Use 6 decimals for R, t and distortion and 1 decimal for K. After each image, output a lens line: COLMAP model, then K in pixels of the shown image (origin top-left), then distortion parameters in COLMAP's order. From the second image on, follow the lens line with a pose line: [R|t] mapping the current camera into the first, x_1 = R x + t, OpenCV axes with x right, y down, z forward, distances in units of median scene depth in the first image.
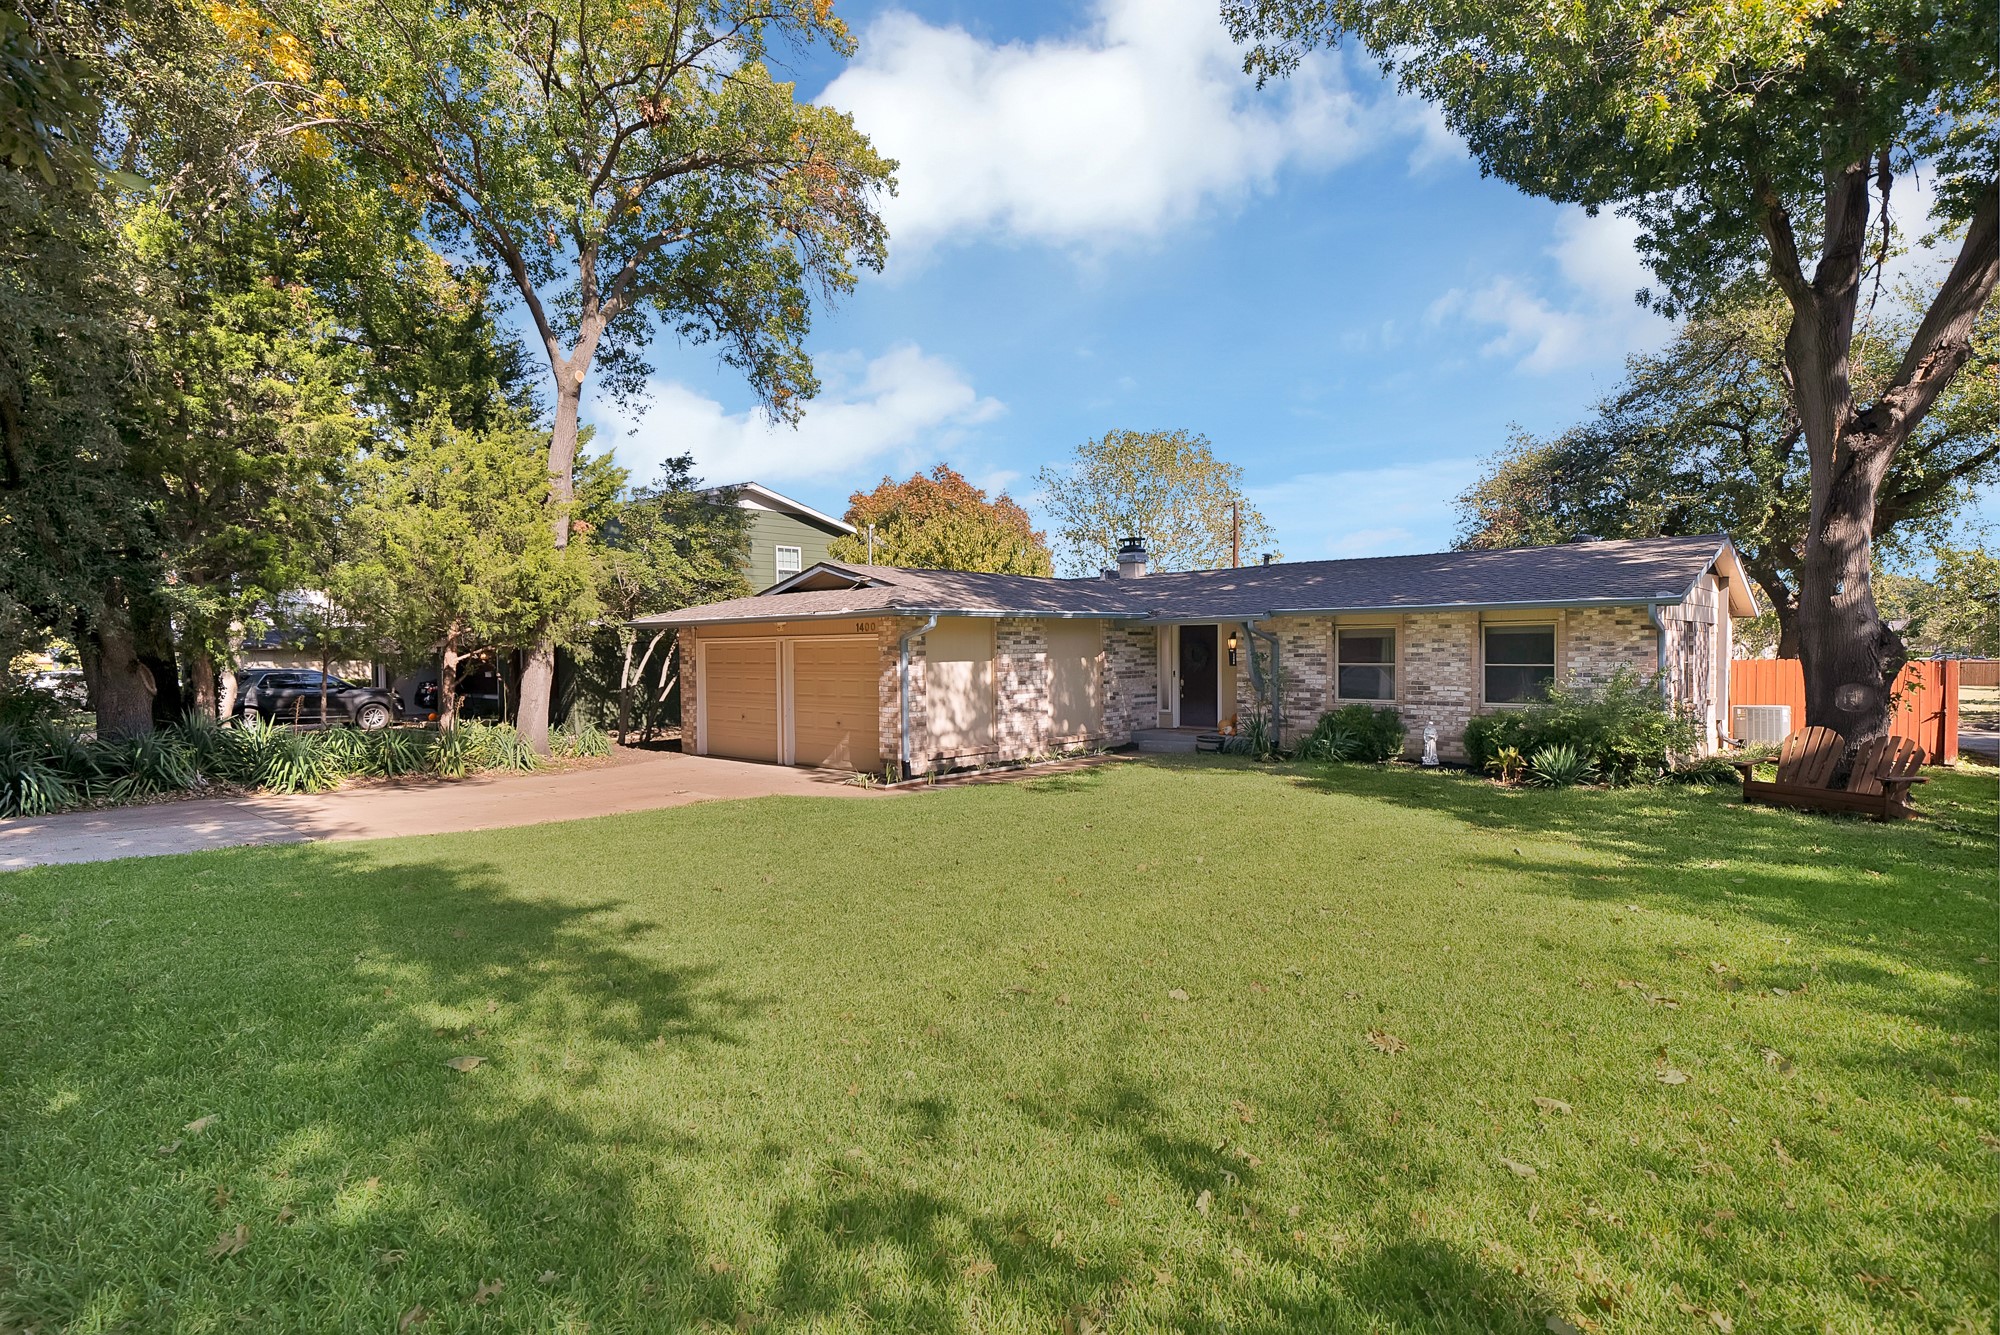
lens RADIAL K [[961.0, 0, 999.0], [0, 961.0, 667.6], [0, 0, 1]] dist [-0.001551, -0.000321]
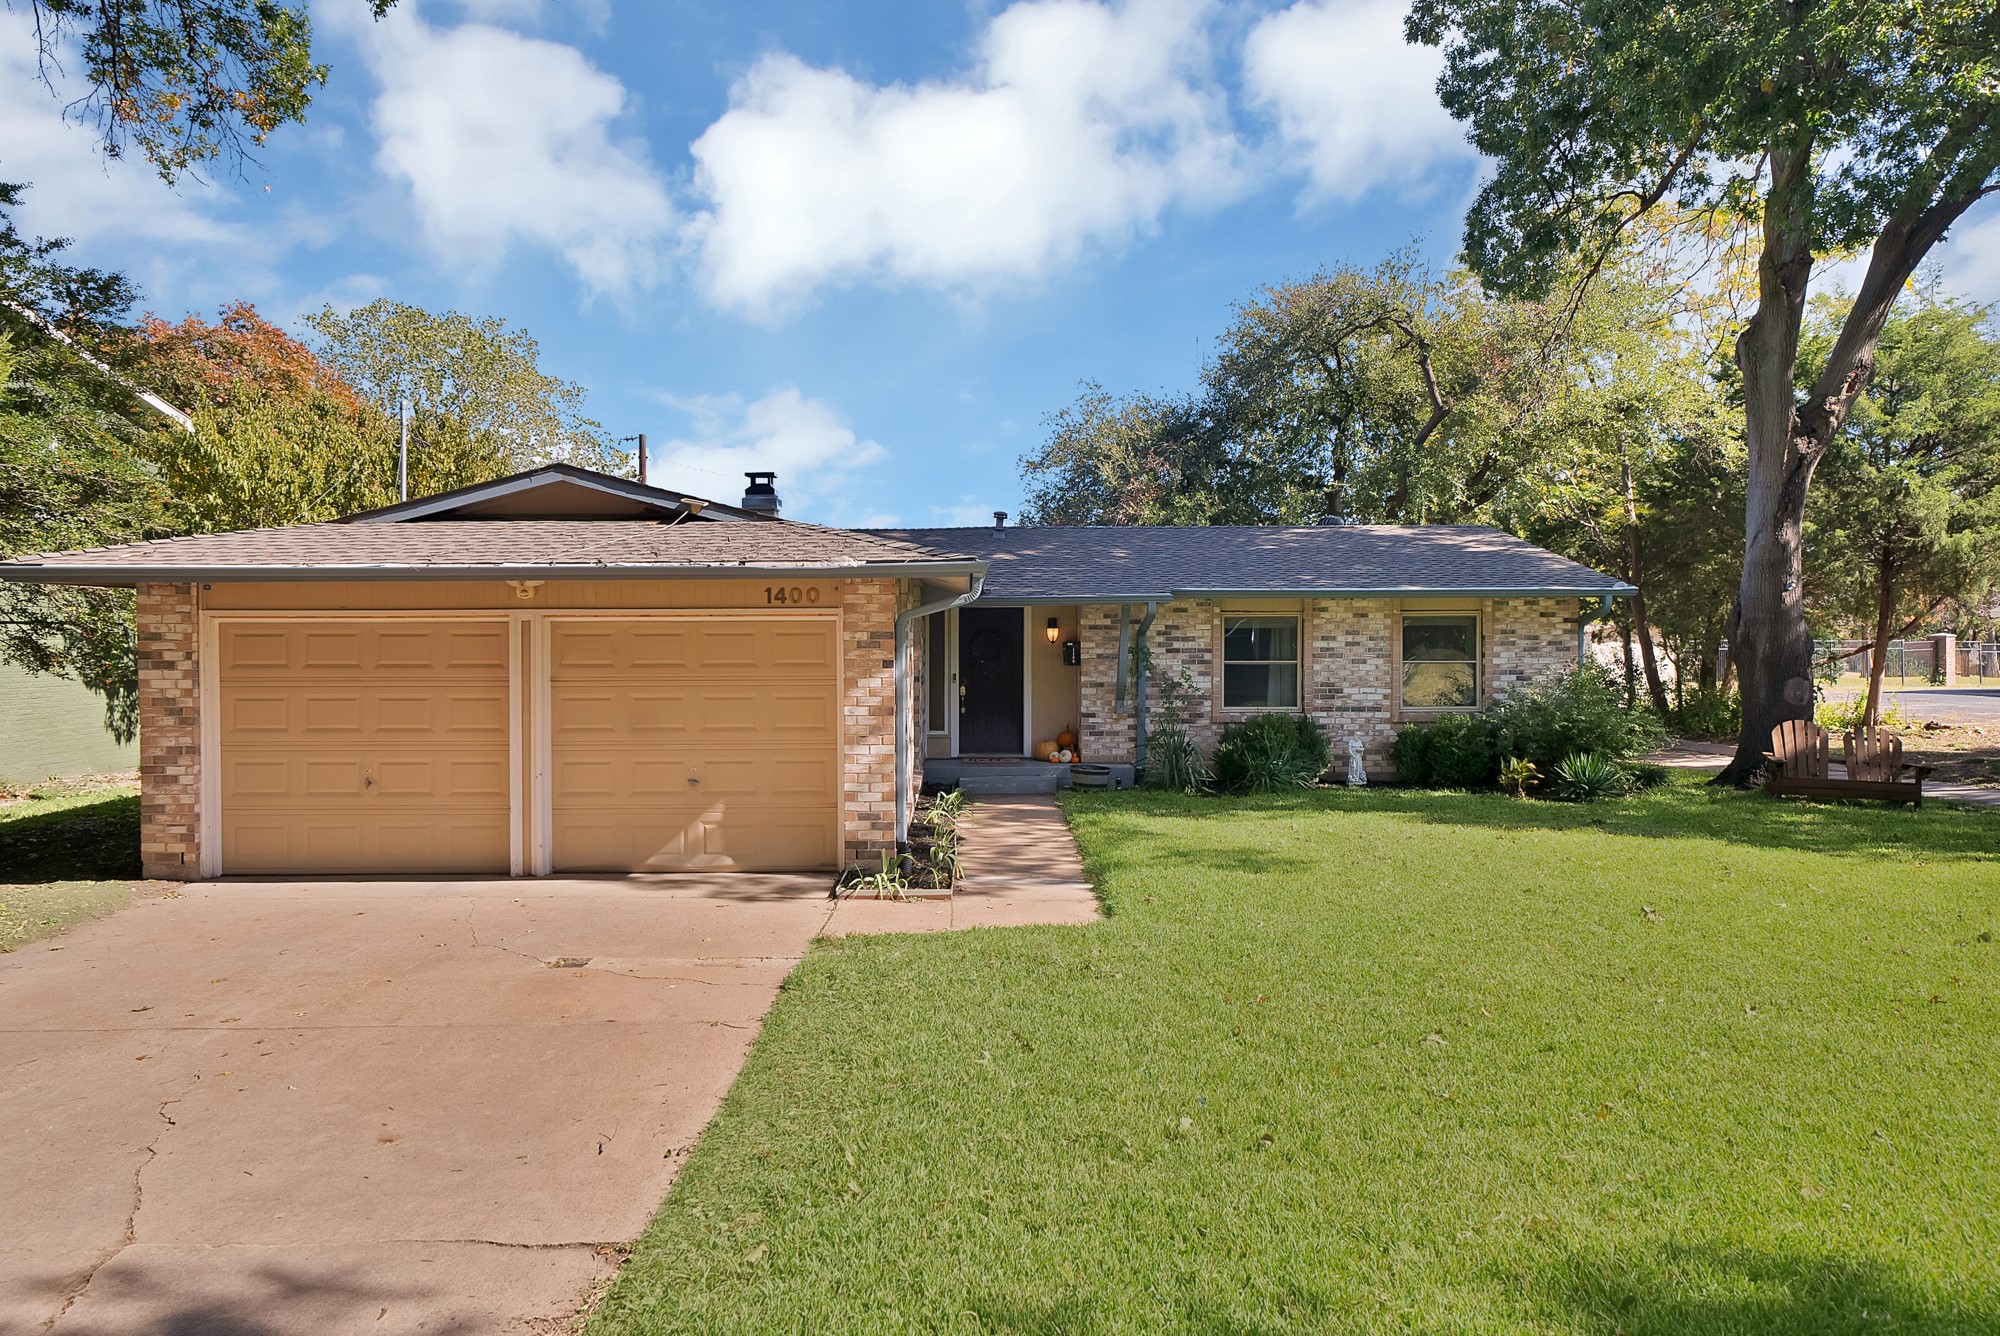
lens RADIAL K [[1258.7, 0, 1000.0], [0, 1258.7, 665.7], [0, 0, 1]] dist [0.005605, 0.001964]
pose [[0.757743, -0.006610, 0.652519, -0.468157], [0.008889, 0.999960, -0.000193, -0.002282], [-0.652492, 0.005946, 0.757772, 0.377586]]
